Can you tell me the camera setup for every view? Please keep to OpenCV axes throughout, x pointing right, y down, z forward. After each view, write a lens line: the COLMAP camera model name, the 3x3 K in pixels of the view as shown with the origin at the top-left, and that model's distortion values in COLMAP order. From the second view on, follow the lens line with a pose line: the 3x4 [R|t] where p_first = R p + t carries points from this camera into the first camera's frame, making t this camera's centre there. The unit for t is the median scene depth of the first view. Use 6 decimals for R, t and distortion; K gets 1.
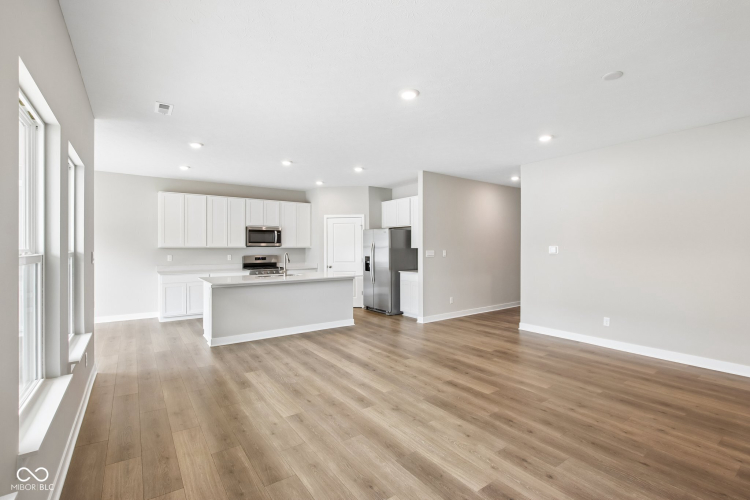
lens RADIAL K [[343.8, 0, 378.3], [0, 343.8, 250.3], [0, 0, 1]] dist [-0.008771, 0.000115]
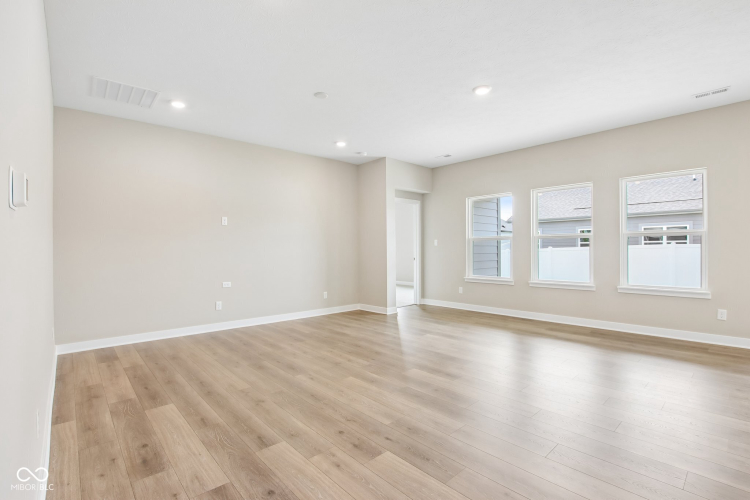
lens RADIAL K [[348.5, 0, 377.6], [0, 348.5, 249.5], [0, 0, 1]] dist [-0.023204, 0.000351]
pose [[-0.993240, 0.007309, -0.115850, 0.328741], [0.006574, 0.999956, 0.006718, 0.032887], [0.115894, 0.005911, -0.993244, 1.212640]]
